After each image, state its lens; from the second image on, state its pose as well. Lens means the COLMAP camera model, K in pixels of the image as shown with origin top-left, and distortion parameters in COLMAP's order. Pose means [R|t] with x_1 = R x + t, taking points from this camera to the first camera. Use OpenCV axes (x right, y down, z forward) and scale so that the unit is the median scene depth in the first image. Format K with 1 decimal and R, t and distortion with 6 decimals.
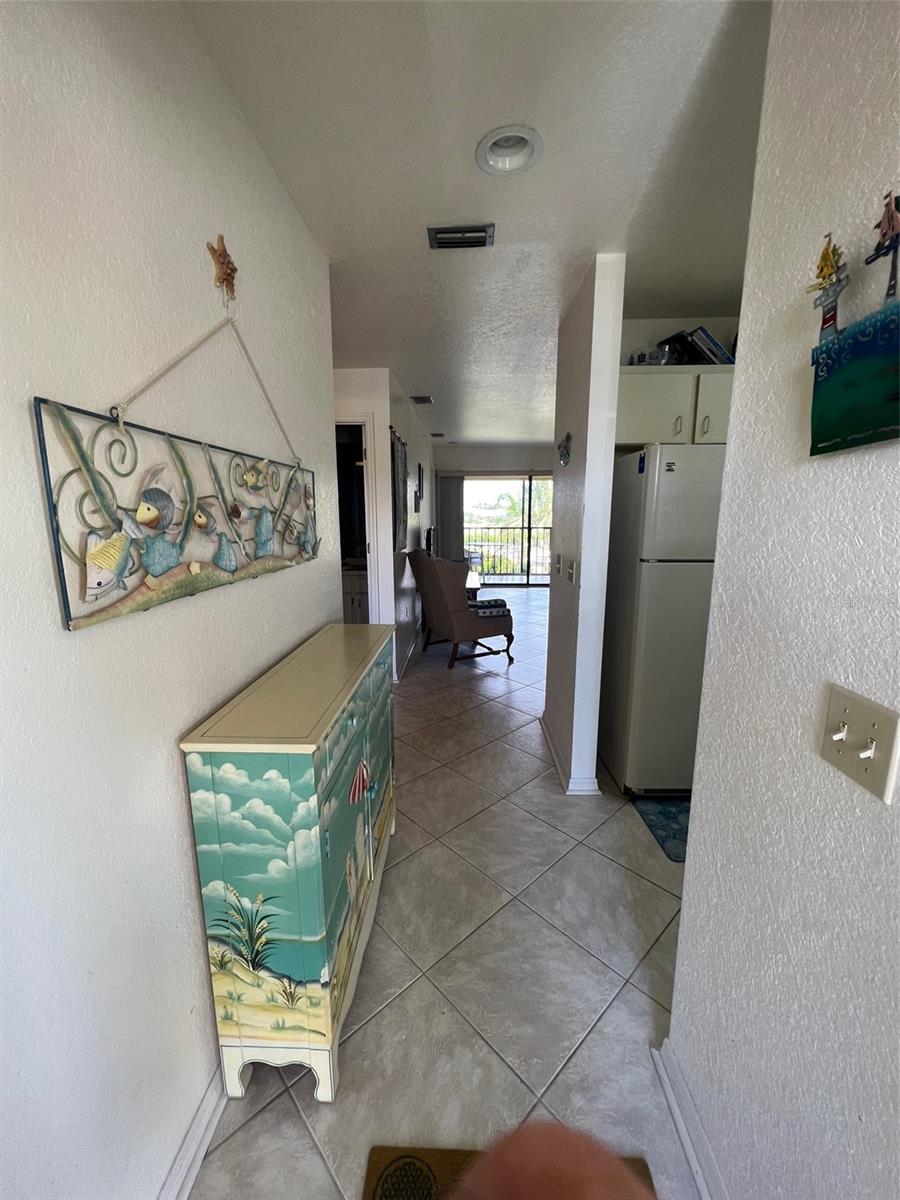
lens RADIAL K [[479.0, 0, 448.6], [0, 479.0, 599.1], [0, 0, 1]] dist [-0.002803, 0.000276]
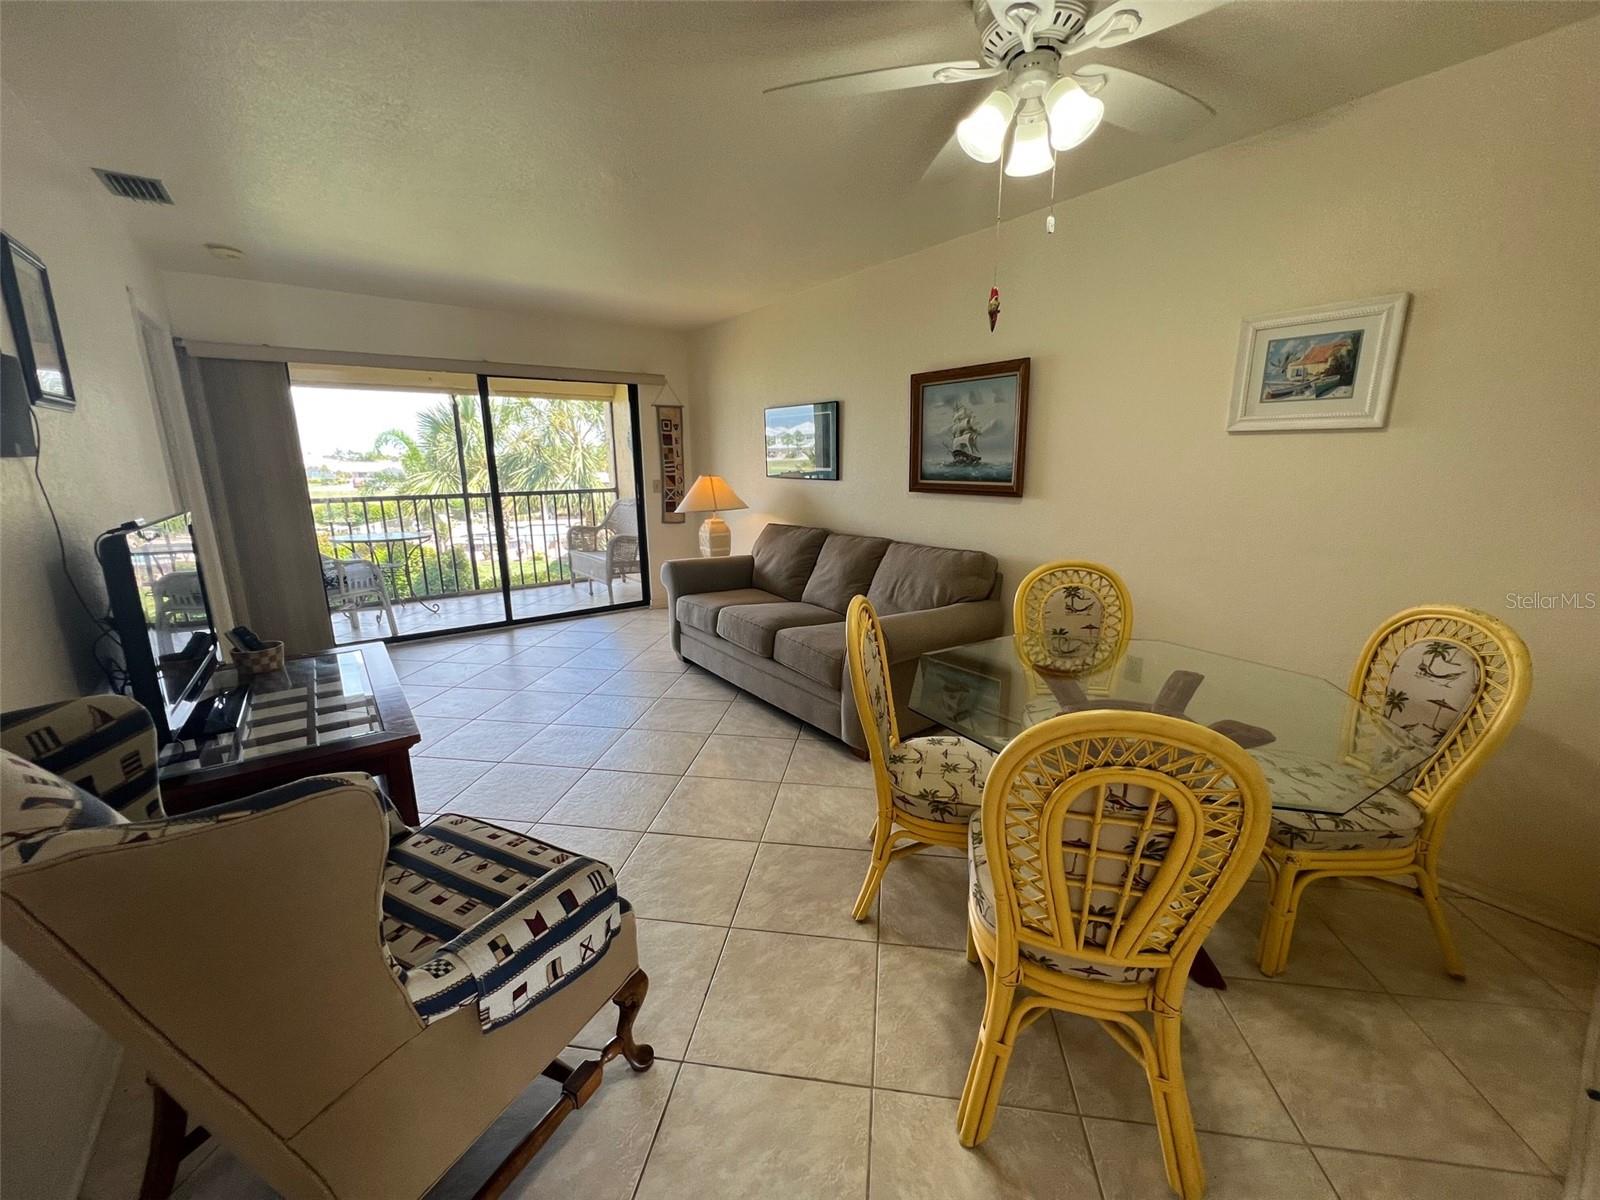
lens RADIAL K [[638.6, 0, 805.9], [0, 638.6, 599.7], [0, 0, 1]] dist [-0.002803, 0.000276]
pose [[0.775115, -0.137414, 0.616696, 0.014489], [0.118952, 0.990347, 0.071163, -0.065266], [-0.620521, 0.018198, 0.783978, 0.374519]]
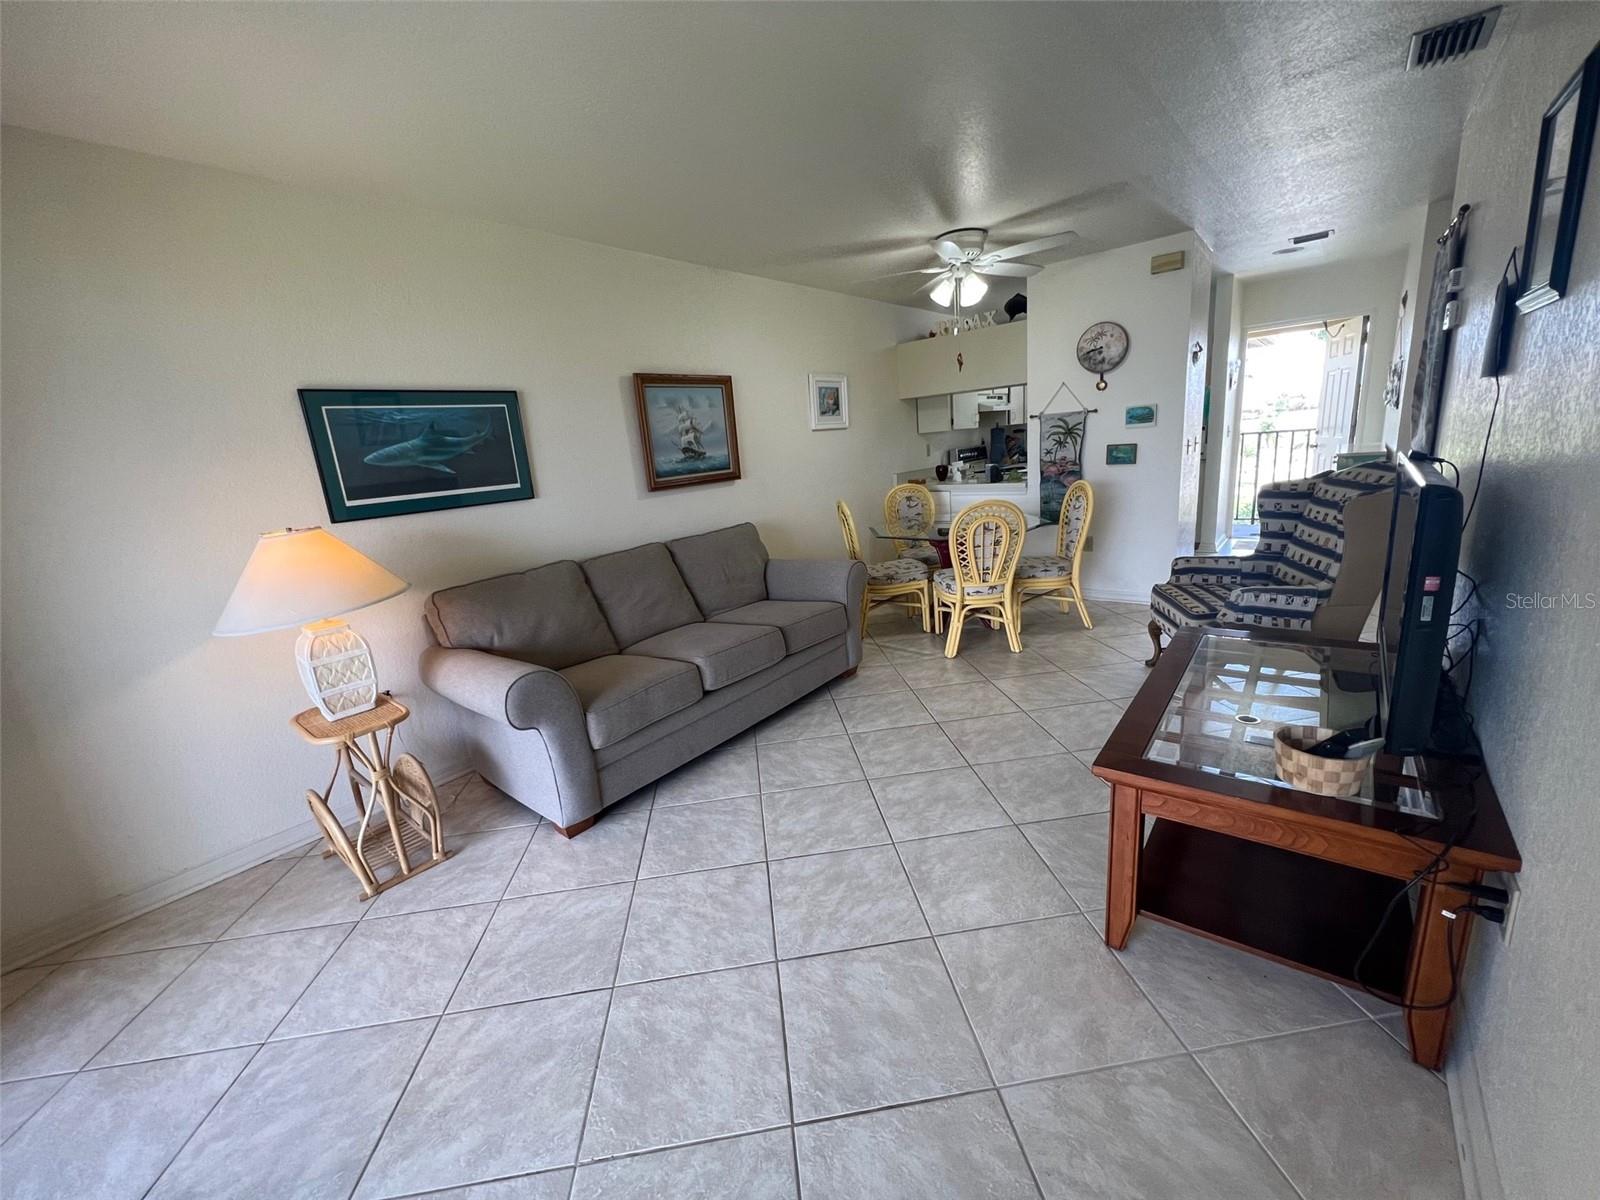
lens RADIAL K [[638.6, 0, 797.5], [0, 638.6, 598.5], [0, 0, 1]] dist [-0.002803, 0.000276]
pose [[-0.803402, -0.063790, 0.592010, 0.012169], [0.200689, 0.907061, 0.370086, -0.134147], [-0.560598, 0.416138, -0.715933, 0.744491]]
